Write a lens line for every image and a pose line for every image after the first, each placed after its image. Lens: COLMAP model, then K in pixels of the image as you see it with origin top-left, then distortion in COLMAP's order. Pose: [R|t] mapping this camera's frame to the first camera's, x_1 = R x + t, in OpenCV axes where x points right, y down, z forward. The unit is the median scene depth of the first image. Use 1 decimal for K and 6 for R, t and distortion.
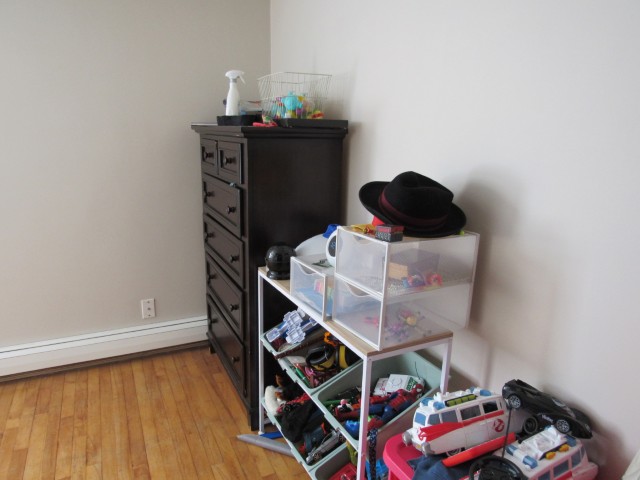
lens RADIAL K [[457.4, 0, 320.0], [0, 457.4, 240.0], [0, 0, 1]] dist [-0.006105, 0.000657]
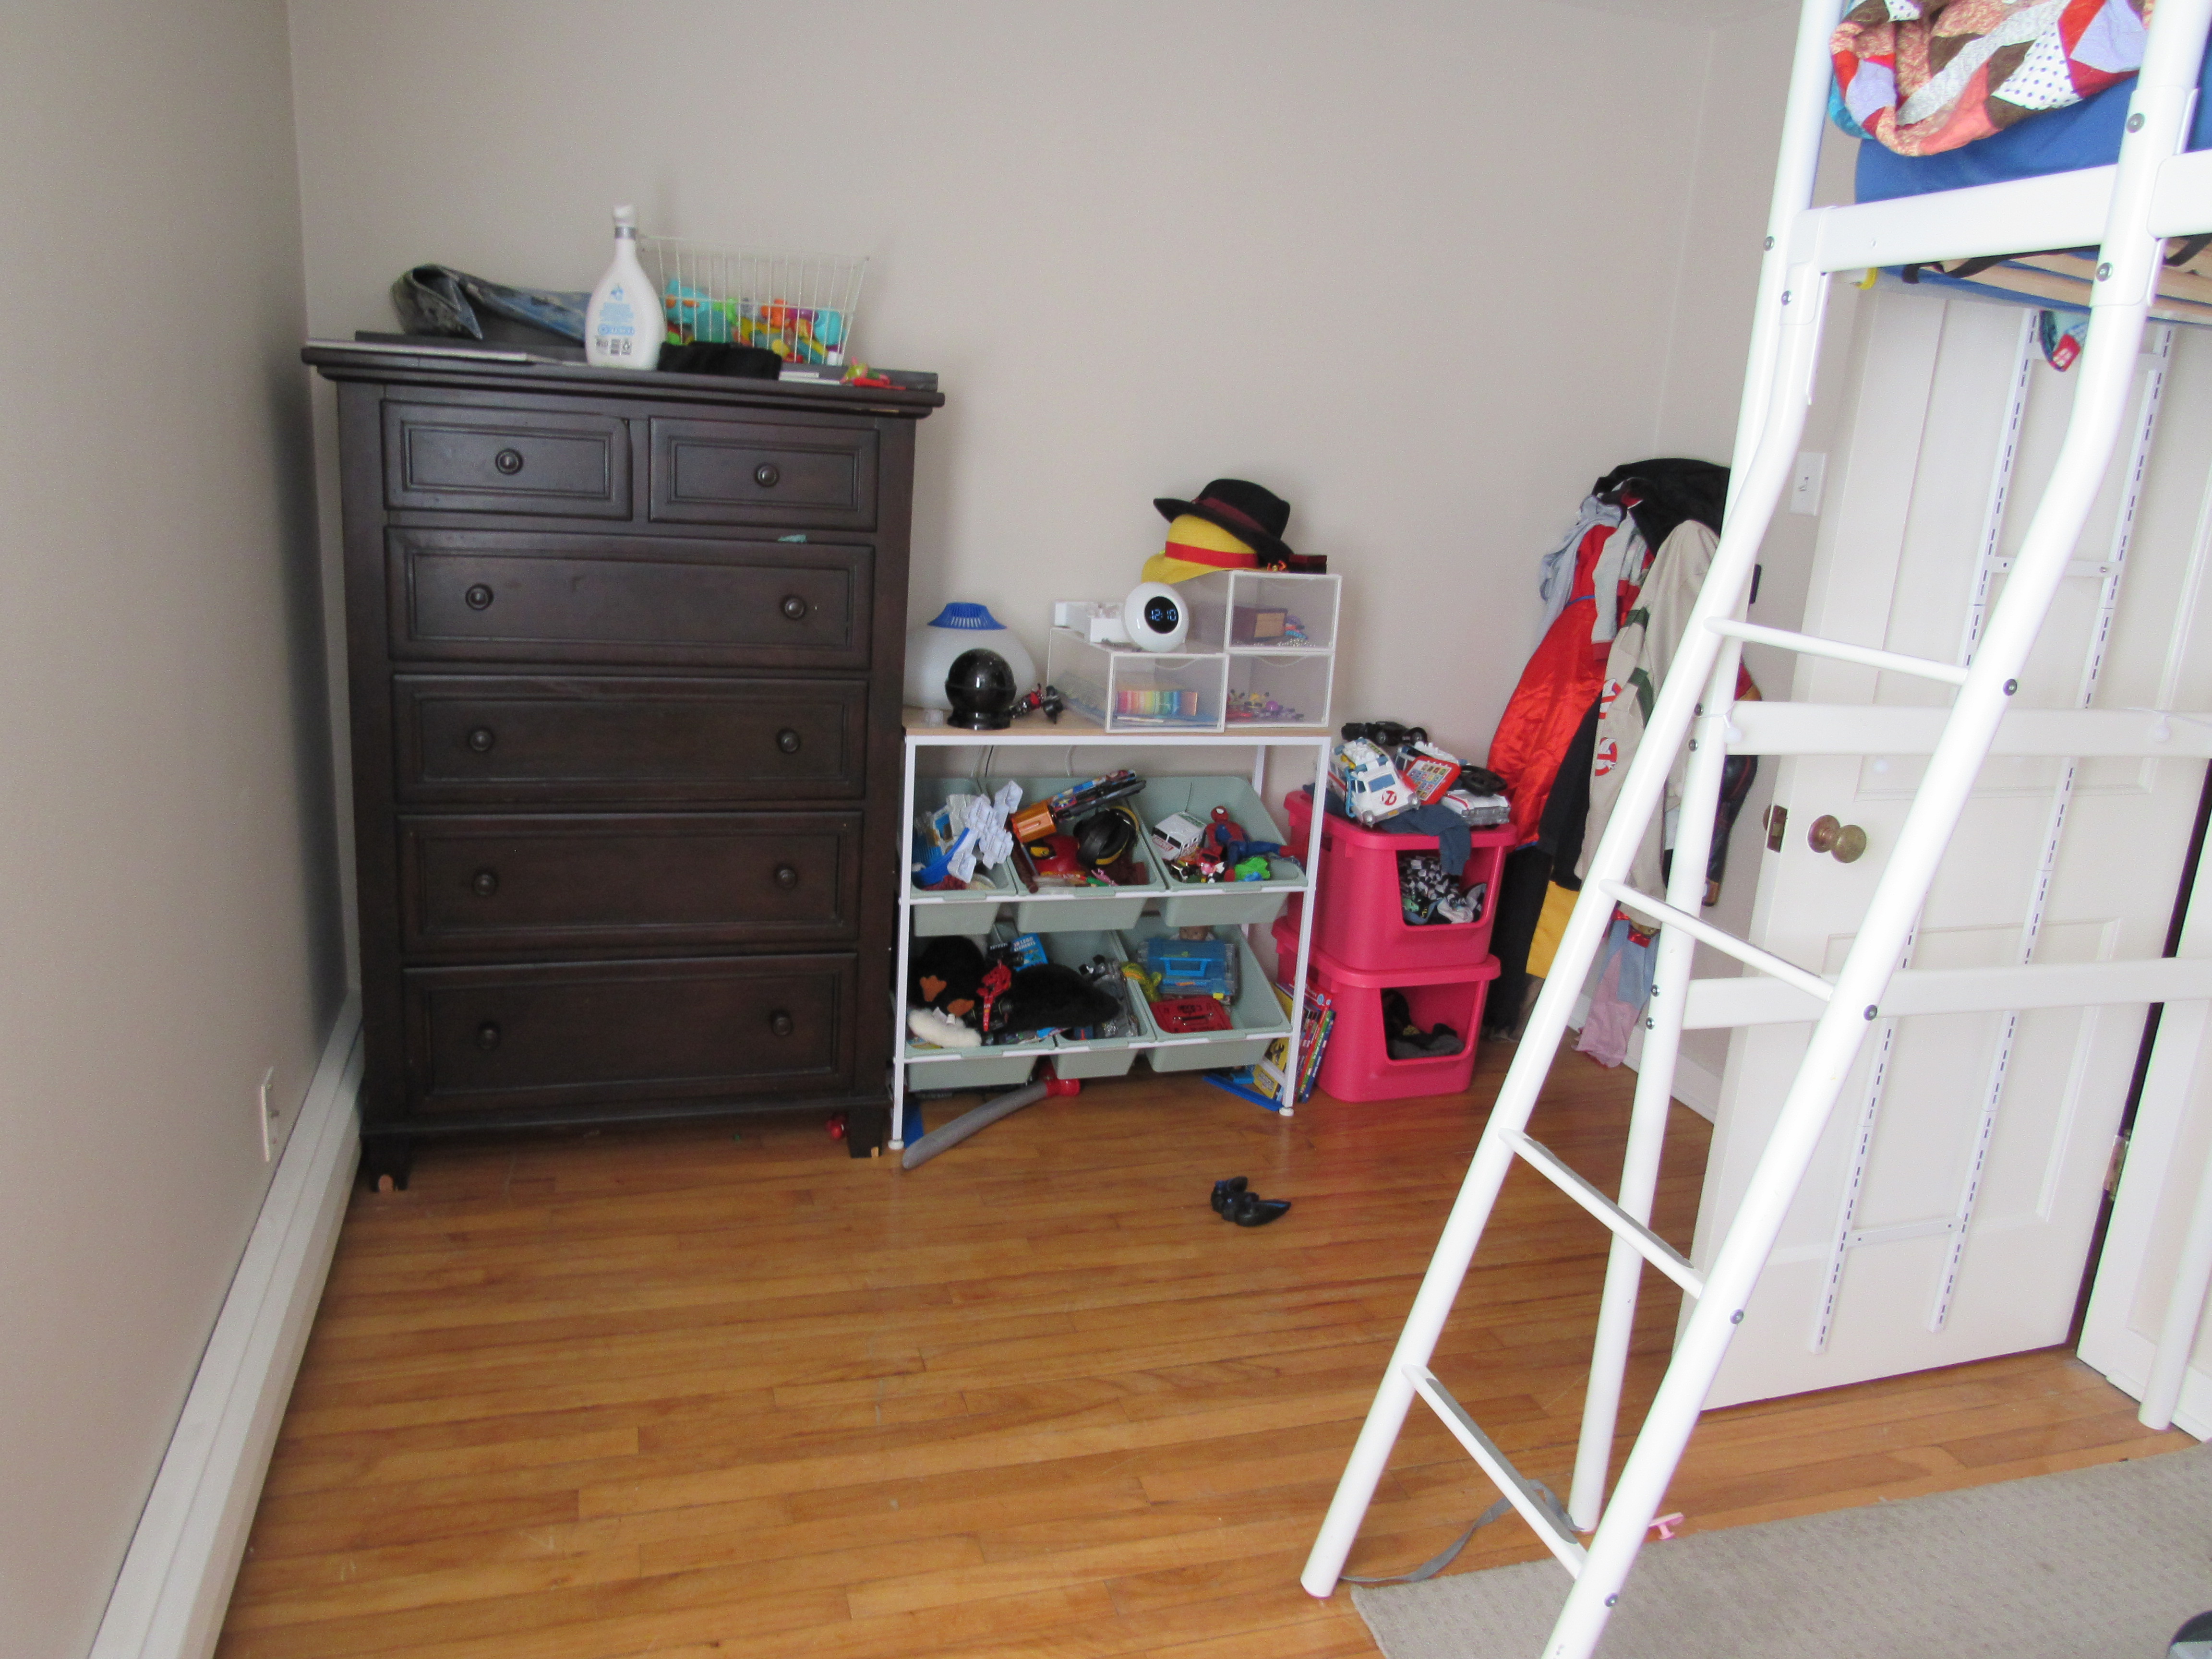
lens RADIAL K [[1580.9, 0, 1106.0], [0, 1580.9, 829.5], [0, 0, 1]] dist [-0.006105, 0.000657]
pose [[0.143114, -0.252235, 0.957025, -1.414525], [0.169918, 0.958883, 0.227315, -0.139781], [-0.975011, 0.130083, 0.180088, 0.538371]]
